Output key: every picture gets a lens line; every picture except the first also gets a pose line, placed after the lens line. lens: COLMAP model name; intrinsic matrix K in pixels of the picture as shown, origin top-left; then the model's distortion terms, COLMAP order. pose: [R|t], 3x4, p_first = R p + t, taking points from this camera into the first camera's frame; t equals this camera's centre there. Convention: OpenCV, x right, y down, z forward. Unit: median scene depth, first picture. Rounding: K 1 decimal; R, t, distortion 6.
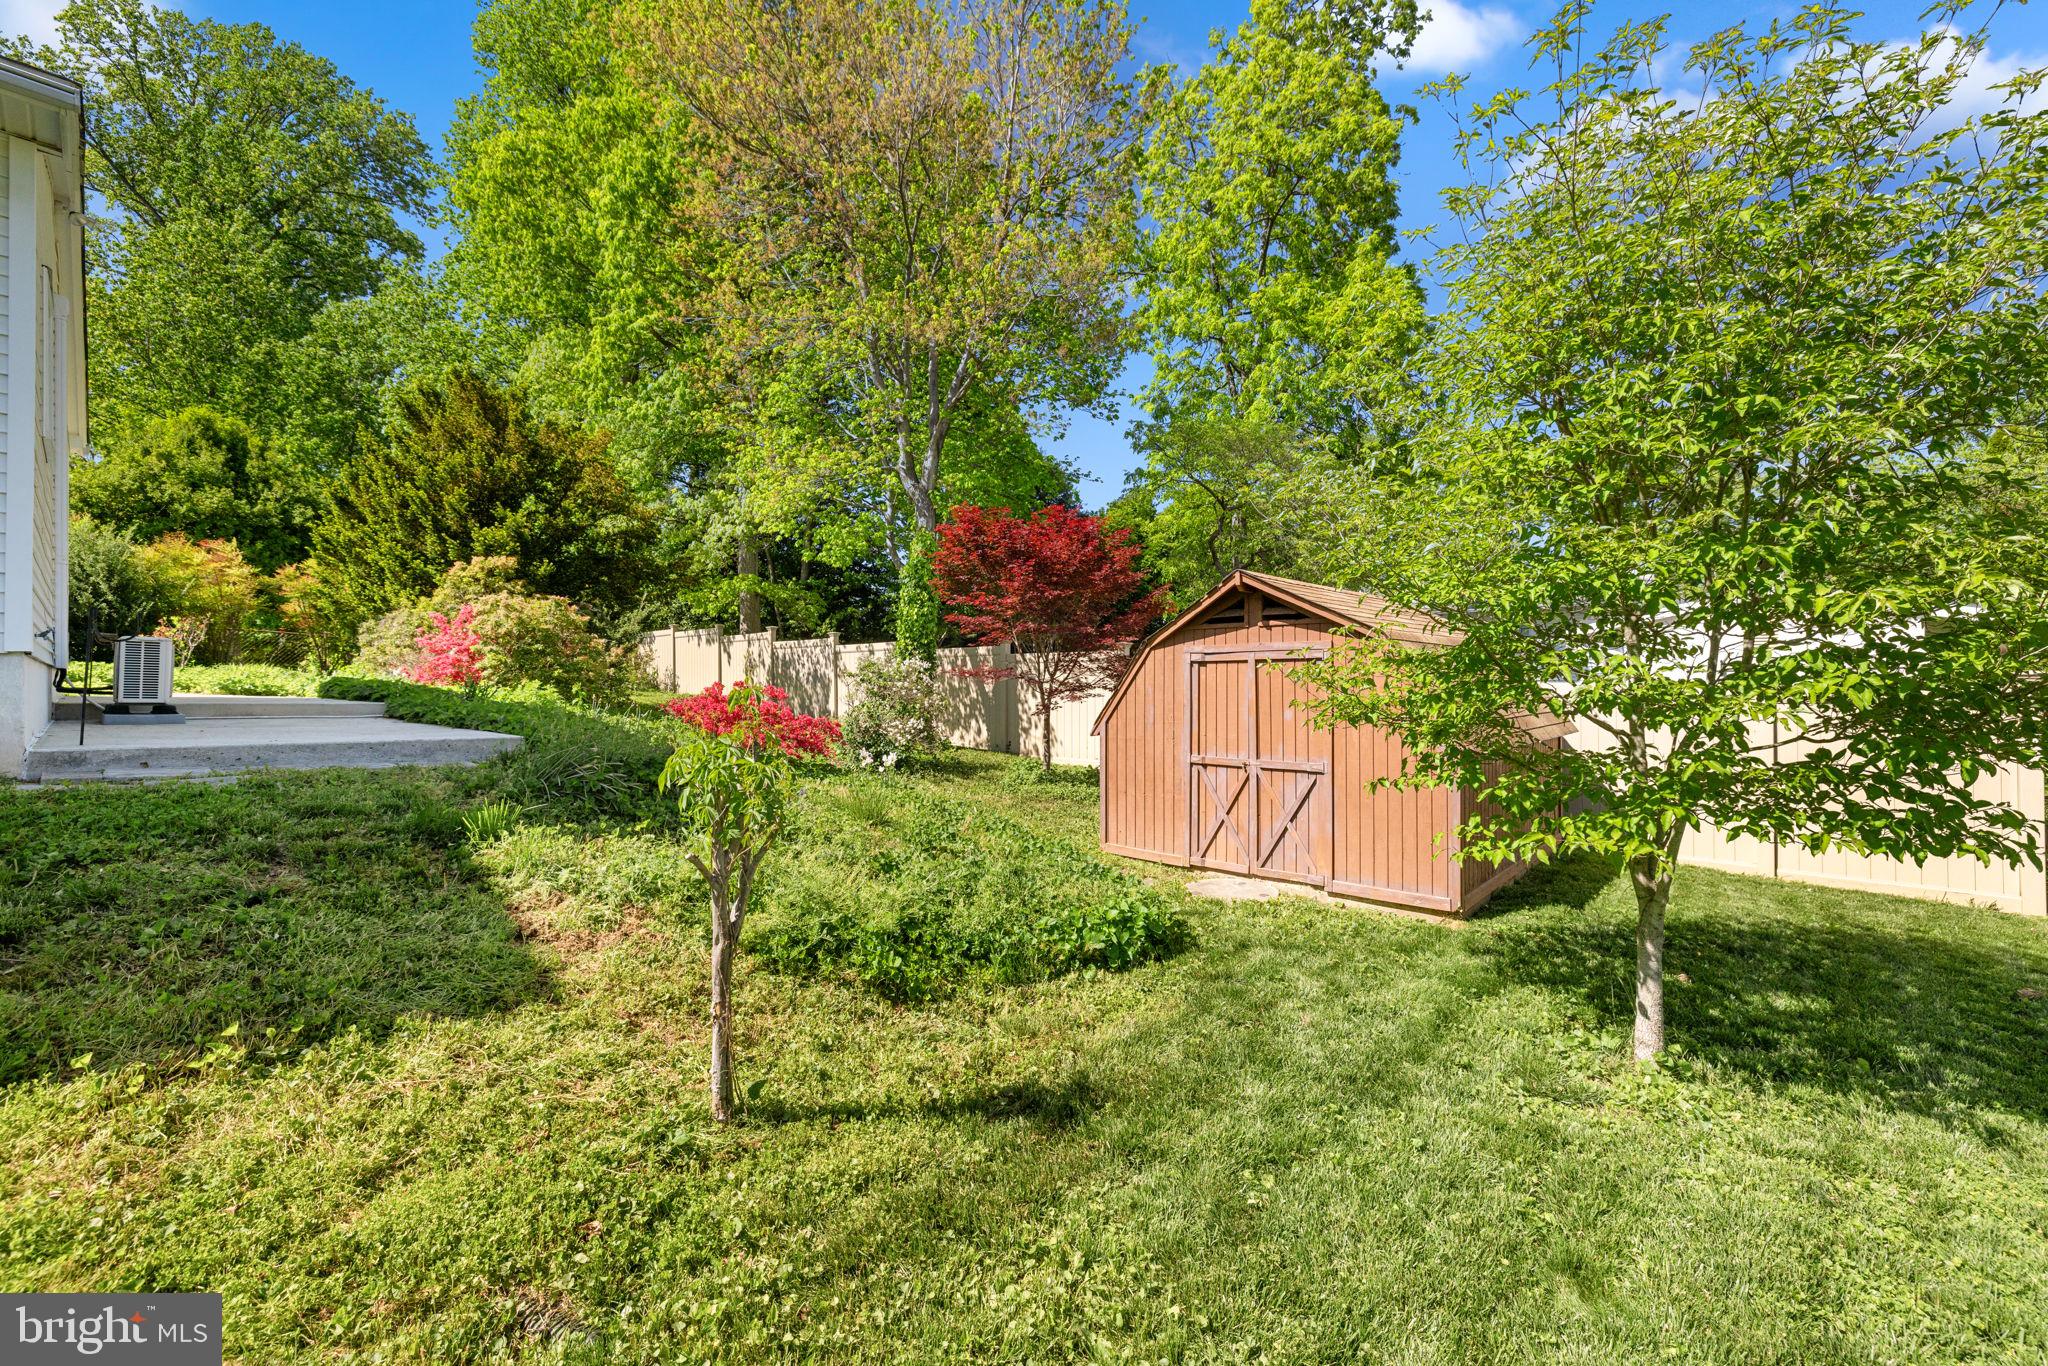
lens RADIAL K [[857.0, 0, 1033.6], [0, 857.0, 673.2], [0, 0, 1]] dist [-0.001722, 0.001513]
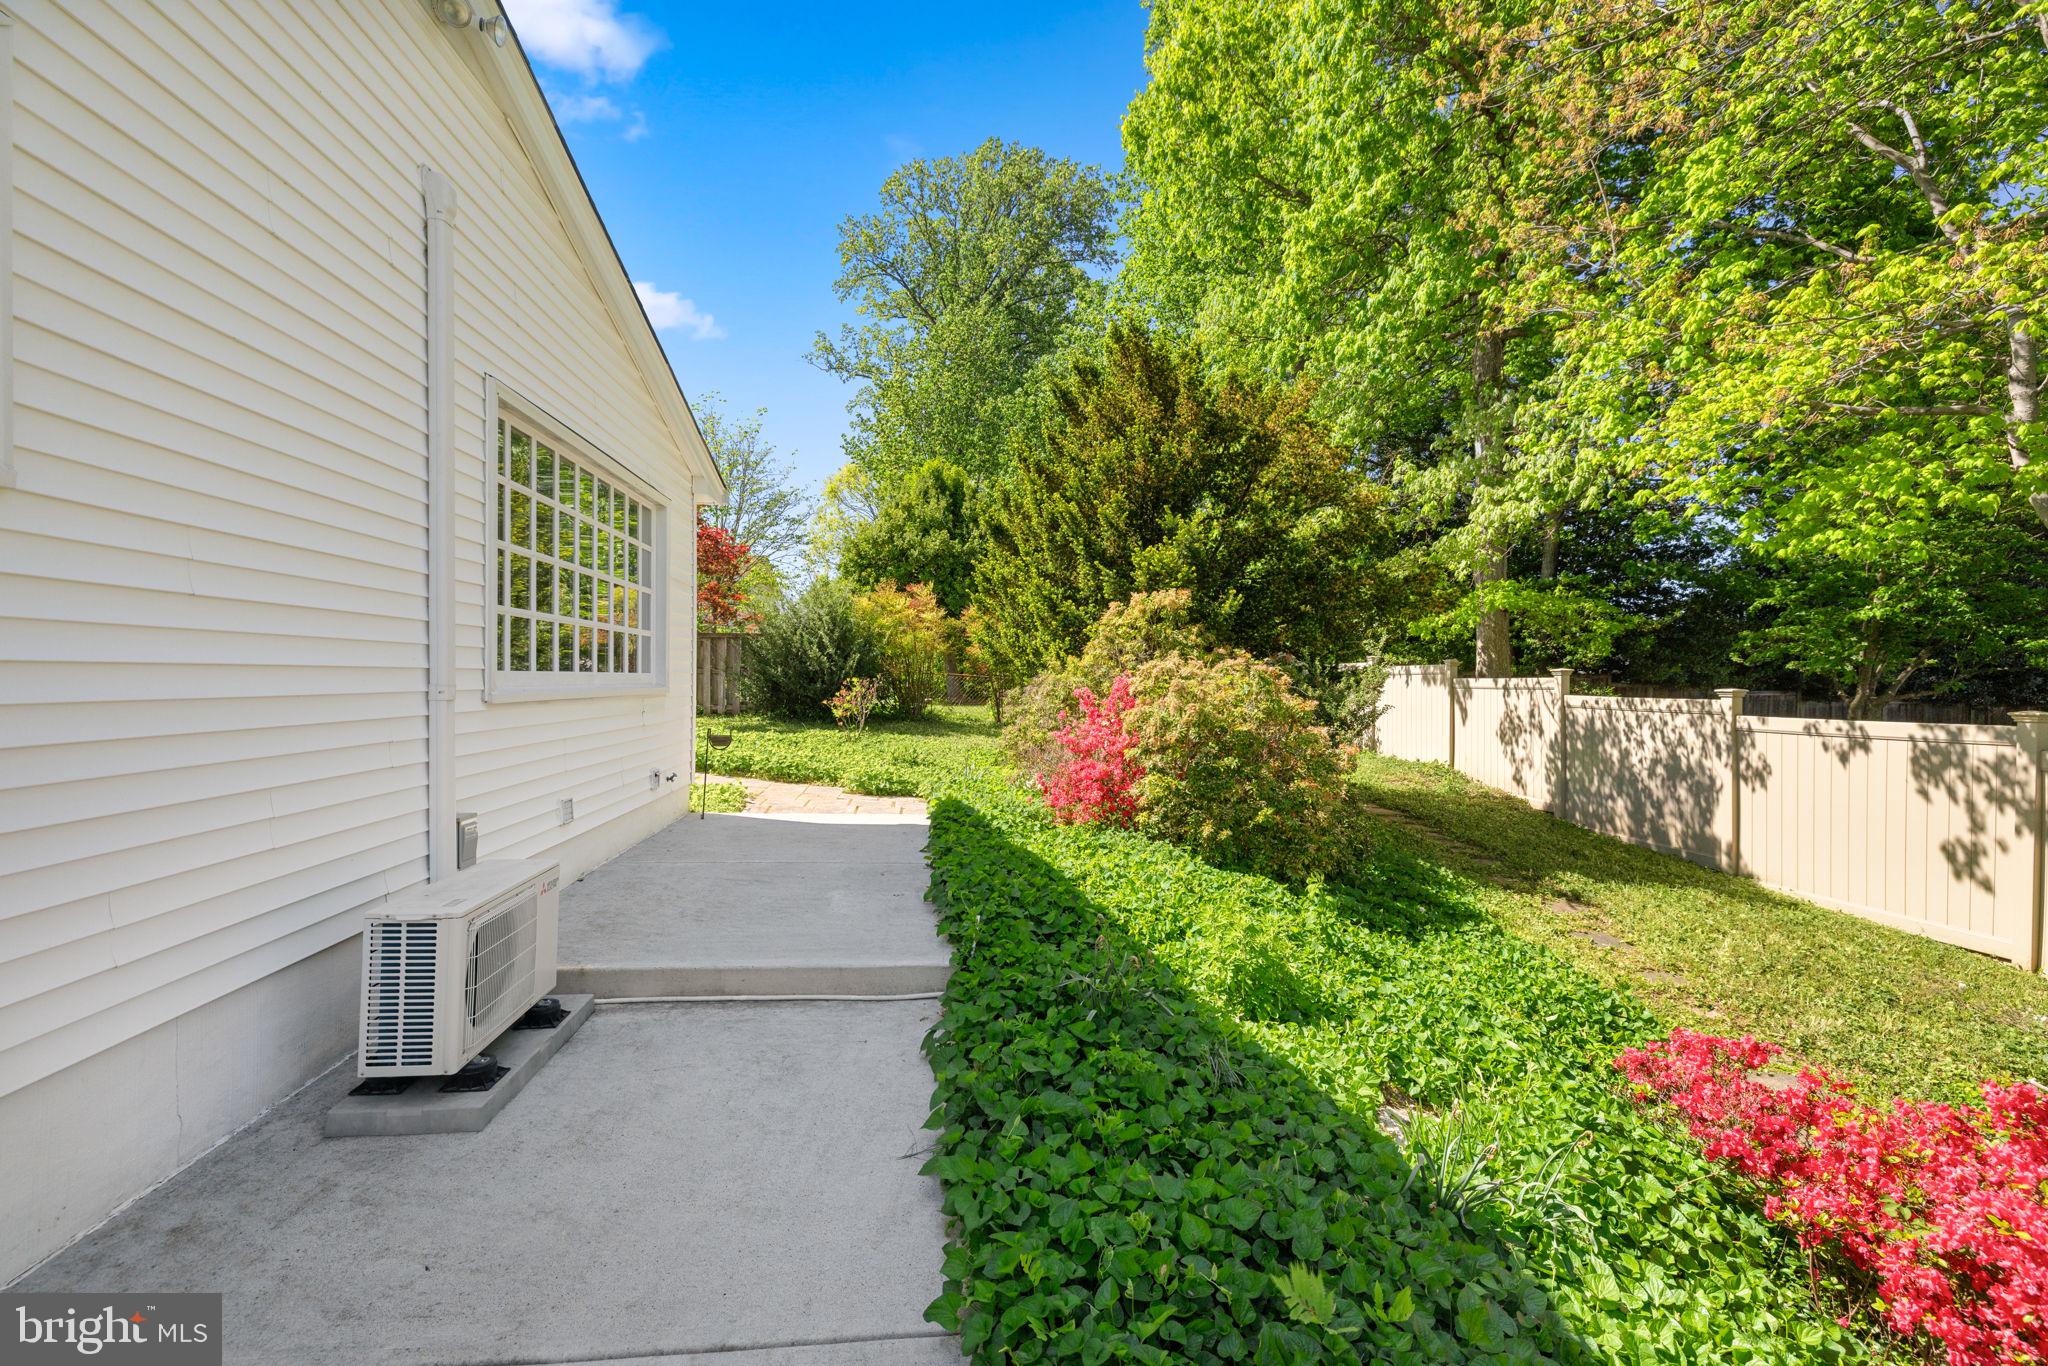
lens RADIAL K [[857.0, 0, 1027.9], [0, 857.0, 678.3], [0, 0, 1]] dist [-0.001722, 0.001513]
pose [[0.755516, 0.010143, -0.655051, -0.250277], [-0.003145, 0.999925, 0.011855, -0.068721], [0.655122, -0.006897, 0.755491, 0.396857]]
